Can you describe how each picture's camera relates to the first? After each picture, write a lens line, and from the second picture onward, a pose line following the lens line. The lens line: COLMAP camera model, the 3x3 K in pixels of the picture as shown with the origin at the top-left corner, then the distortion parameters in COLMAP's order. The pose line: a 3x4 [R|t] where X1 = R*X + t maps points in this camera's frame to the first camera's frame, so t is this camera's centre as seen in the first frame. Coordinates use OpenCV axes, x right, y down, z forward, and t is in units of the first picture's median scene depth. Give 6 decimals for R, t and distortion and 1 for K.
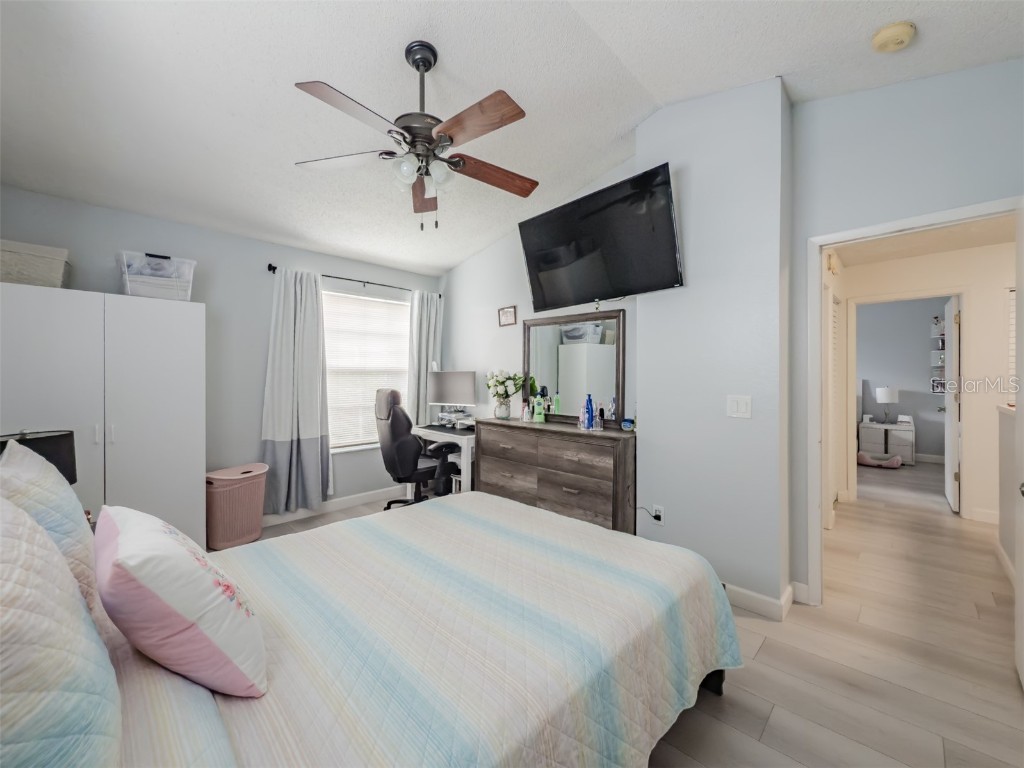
lens RADIAL K [[415.3, 0, 532.0], [0, 415.3, 370.1], [0, 0, 1]] dist [-0.009636, 0.001185]
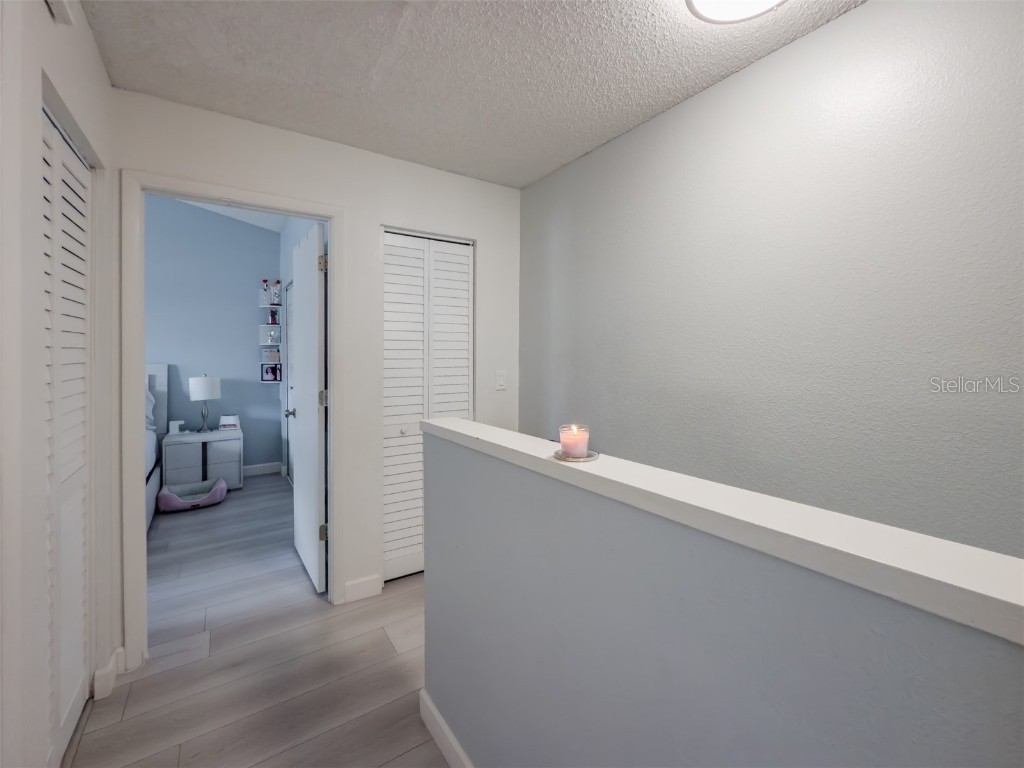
lens RADIAL K [[415.3, 0, 491.4], [0, 415.3, 360.2], [0, 0, 1]] dist [-0.009636, 0.001185]
pose [[0.239620, -0.013326, 0.970775, 0.355555], [-0.011473, 0.999797, 0.016557, 0.000827], [-0.970799, -0.015105, 0.239418, 0.429518]]
